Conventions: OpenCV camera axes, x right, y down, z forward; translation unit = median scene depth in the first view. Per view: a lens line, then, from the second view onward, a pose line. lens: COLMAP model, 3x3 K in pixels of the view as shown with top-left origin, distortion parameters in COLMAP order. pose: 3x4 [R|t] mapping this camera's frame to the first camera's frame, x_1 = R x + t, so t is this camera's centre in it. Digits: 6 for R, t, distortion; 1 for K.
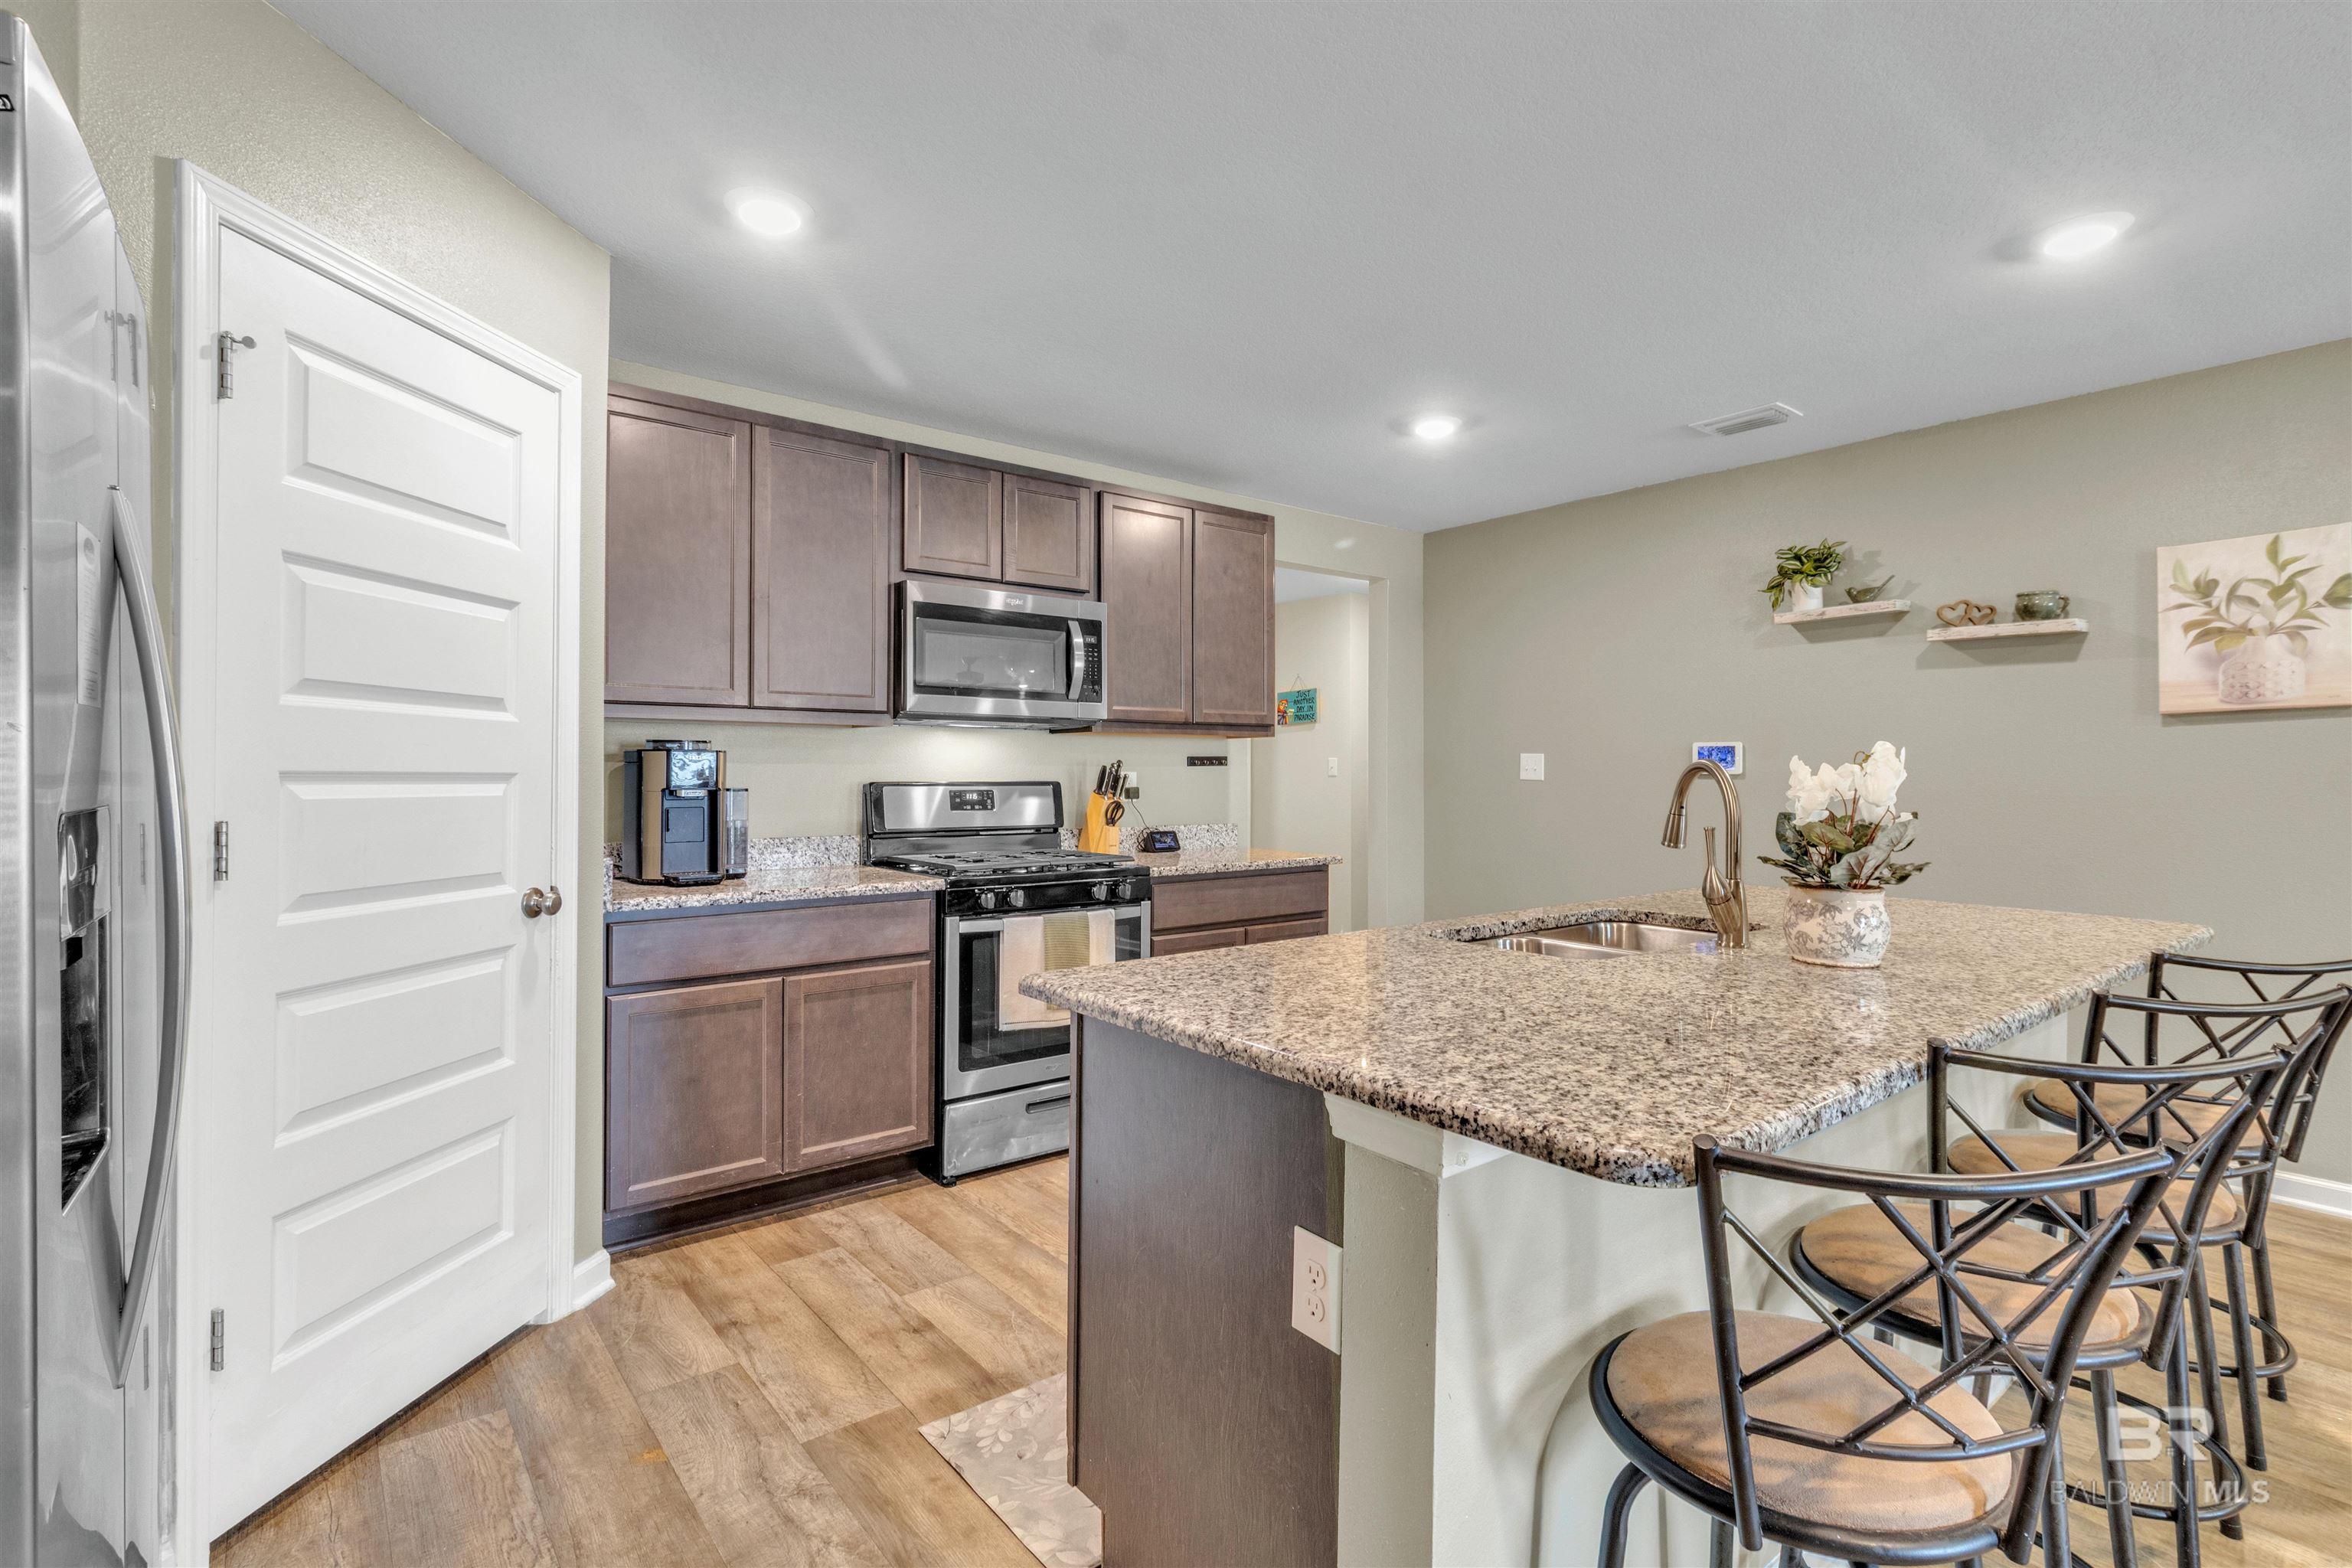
lens RADIAL K [[1083.3, 0, 1176.0], [0, 1083.3, 784.0], [0, 0, 1]] dist [-0.033467, 0.000167]
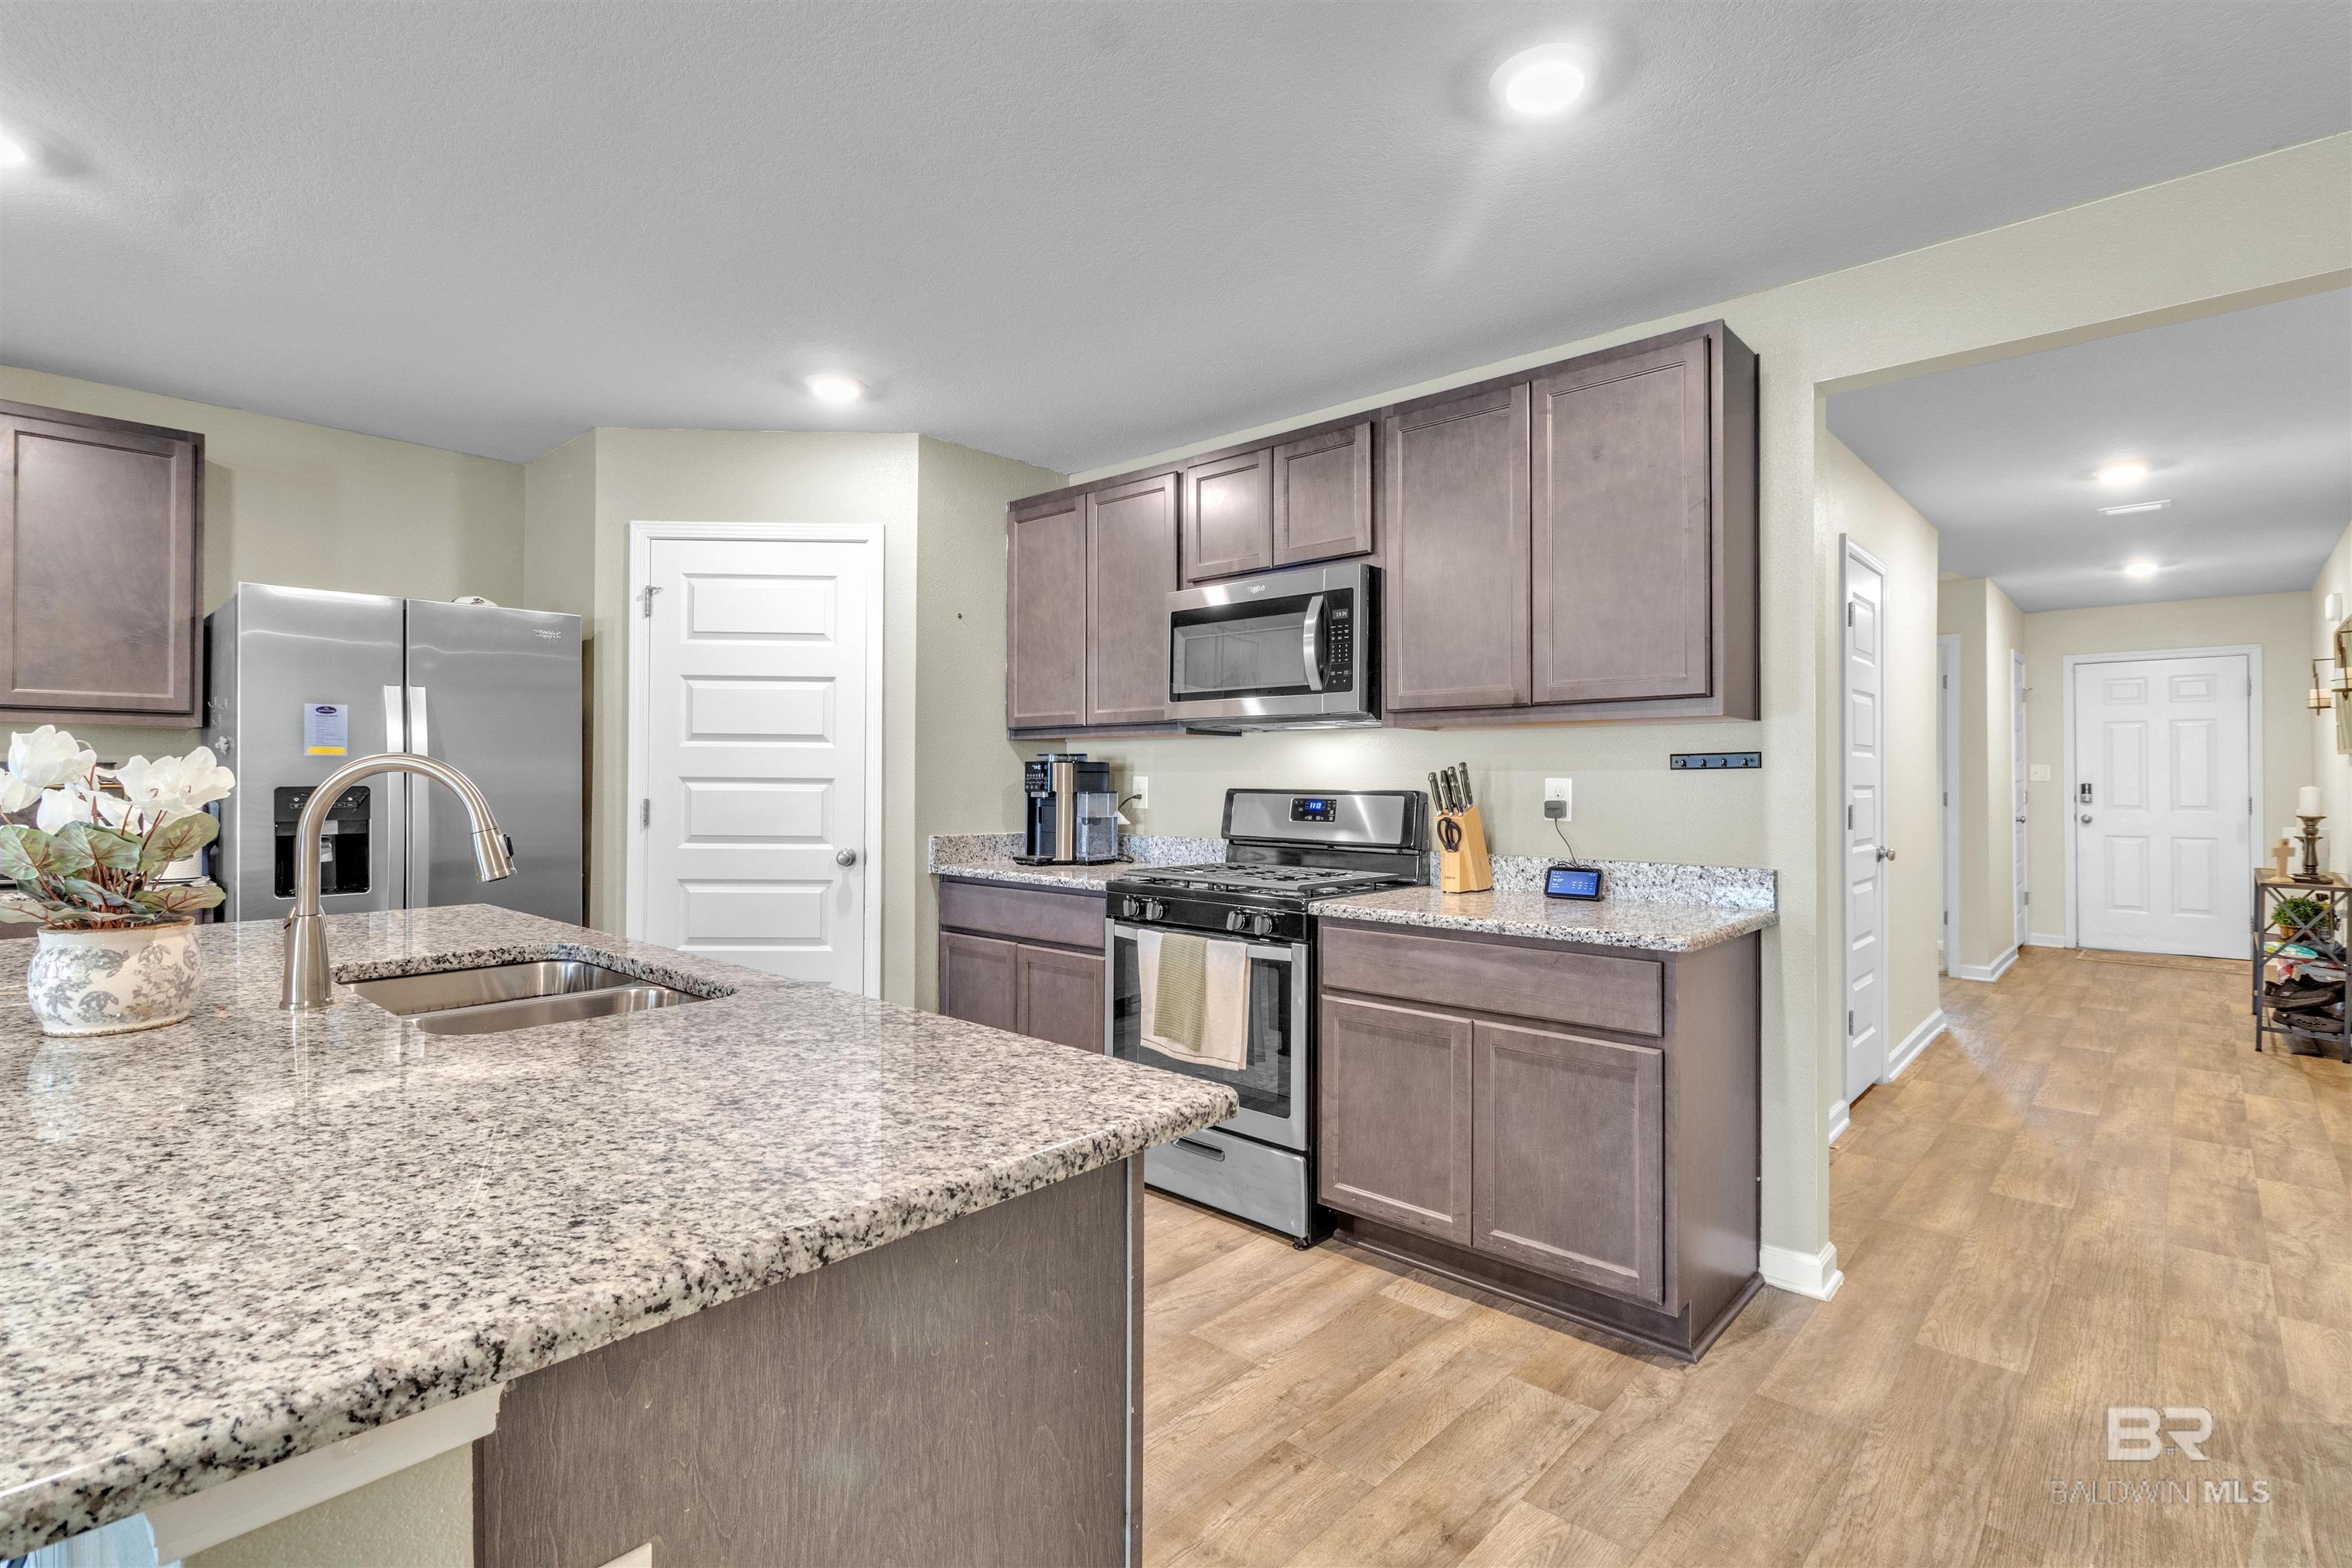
lens RADIAL K [[1123.7, 0, 1179.9], [0, 1123.7, 770.9], [0, 0, 1]] dist [-0.003643, -0.000910]
pose [[0.158374, -0.008018, -0.987347, 0.900864], [-0.012987, 0.999864, -0.010203, -0.008313], [0.987294, 0.014439, 0.158248, 0.933051]]
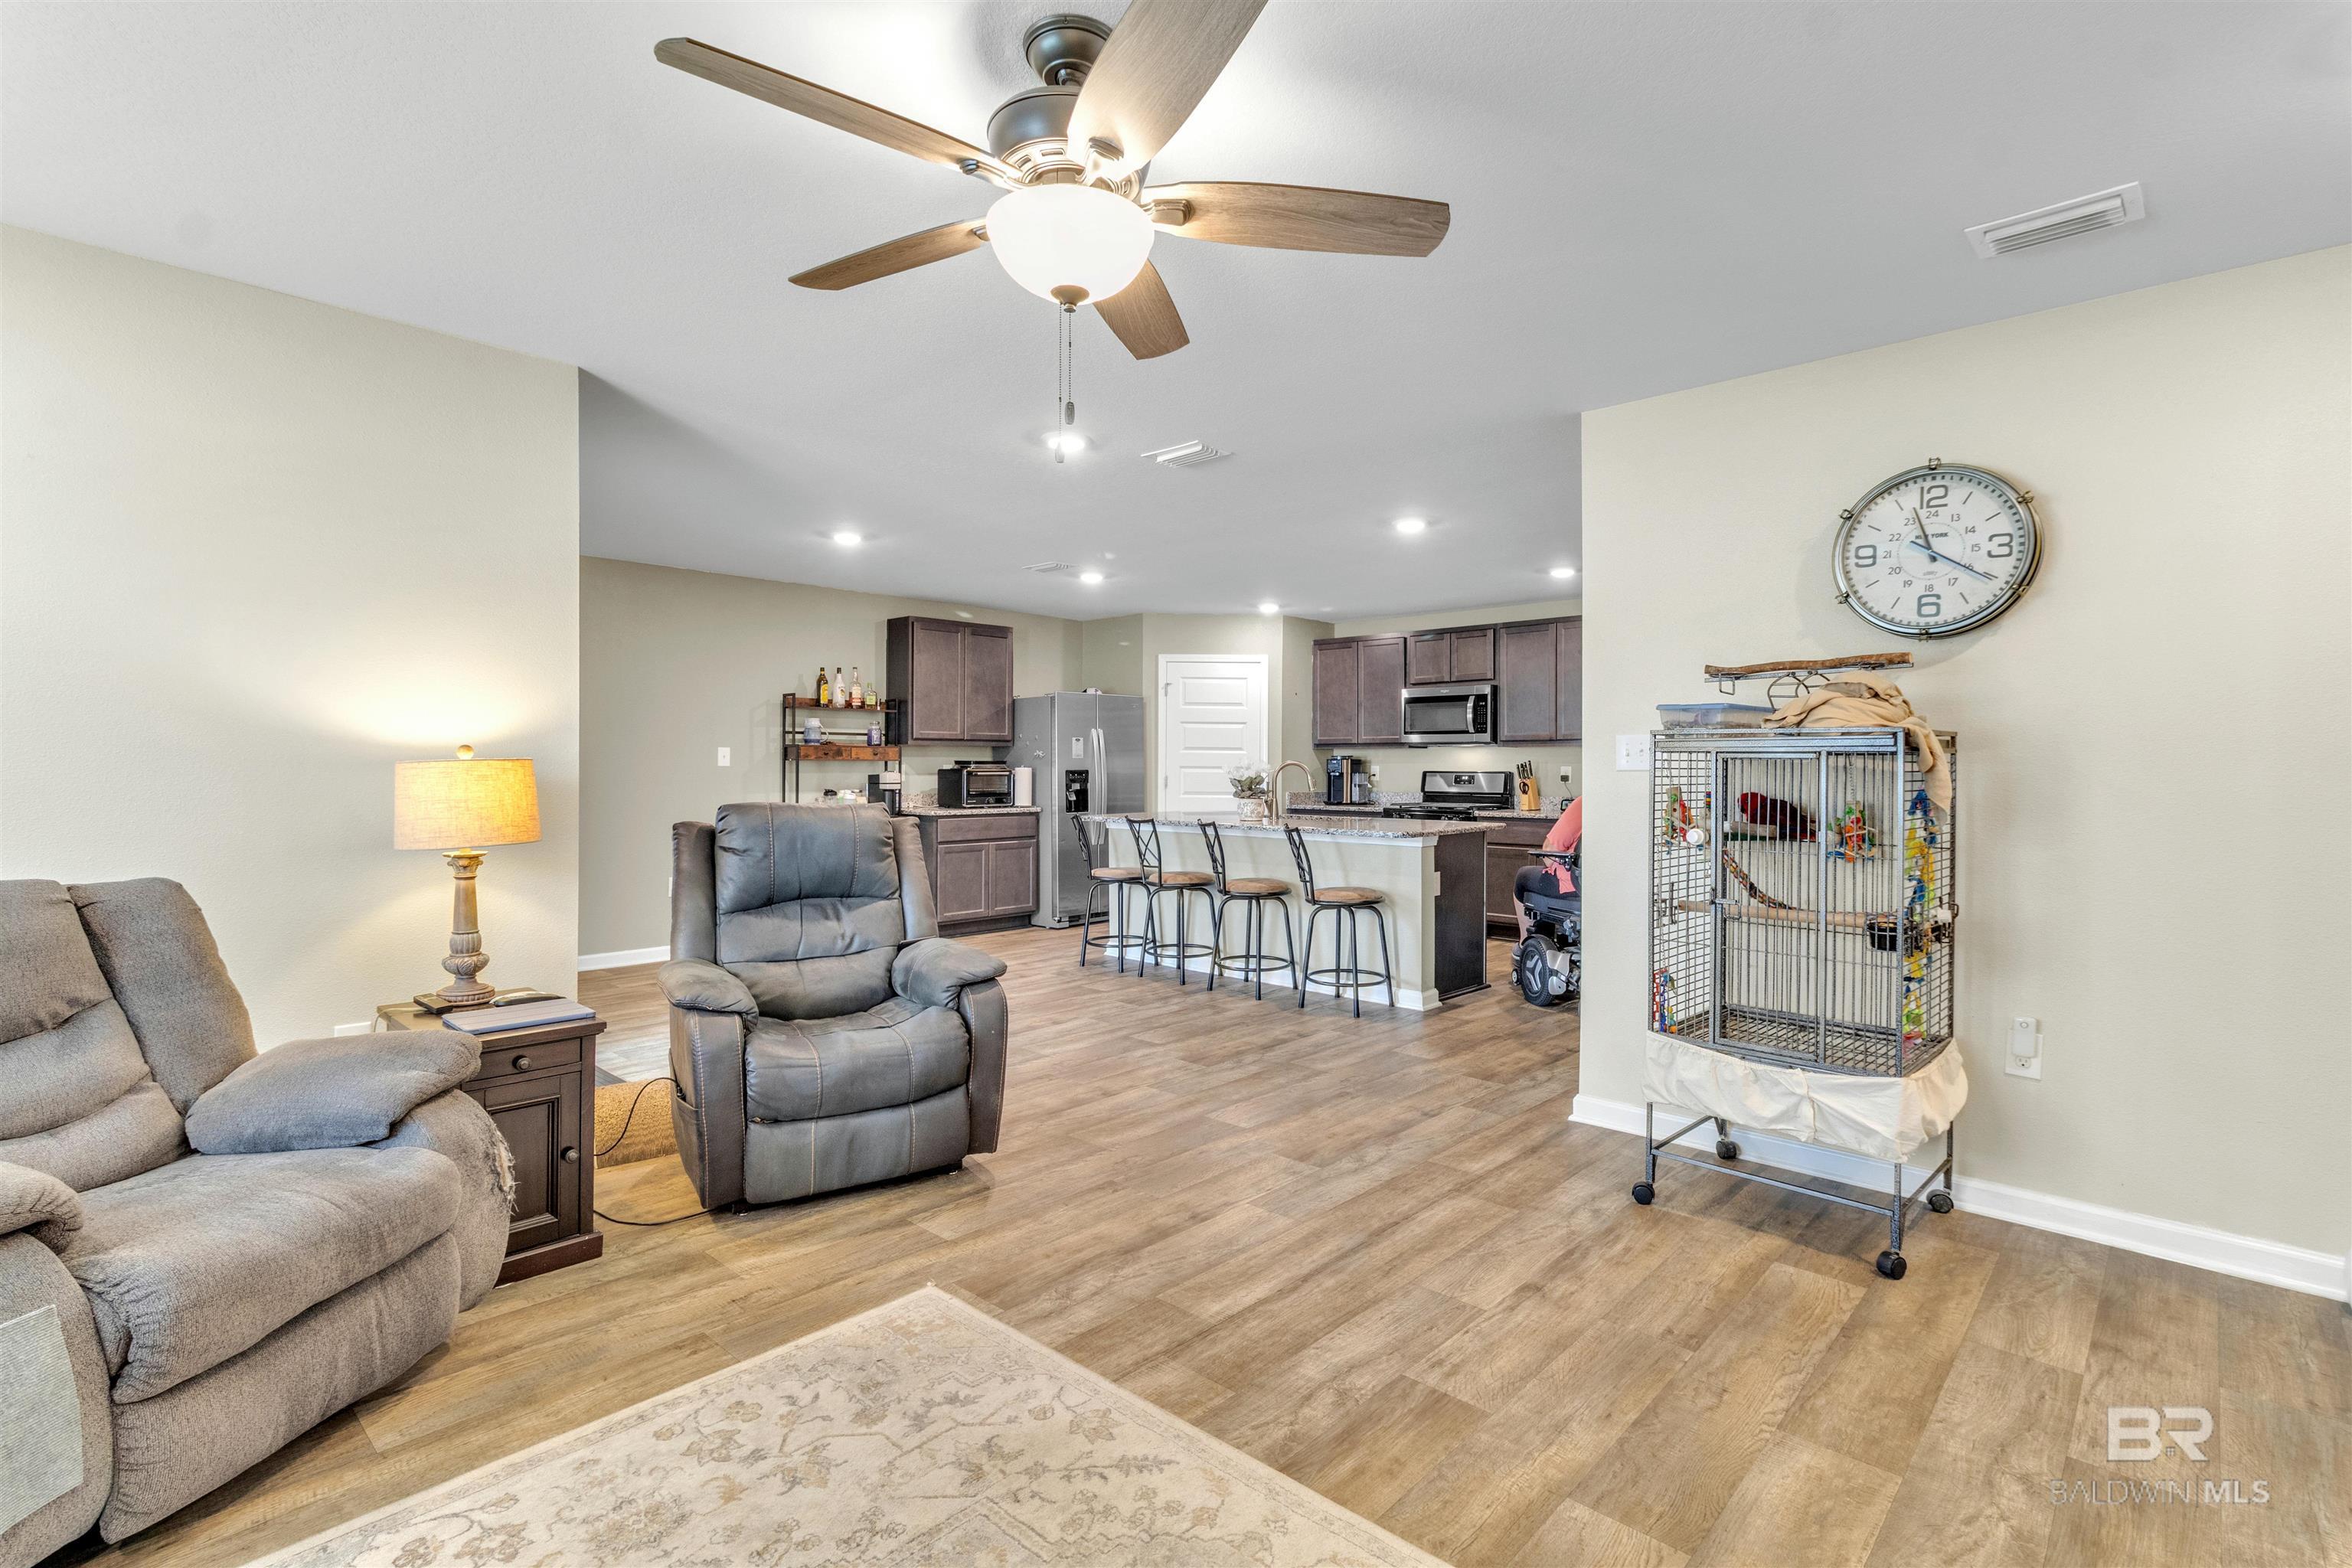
lens RADIAL K [[1123.7, 0, 1179.9], [0, 1123.7, 770.9], [0, 0, 1]] dist [-0.003643, -0.000910]
pose [[0.161258, 0.002566, -0.986909, 2.447838], [-0.011064, 0.999938, 0.000792, 0.002435], [0.986850, 0.010791, 0.161276, 0.091467]]
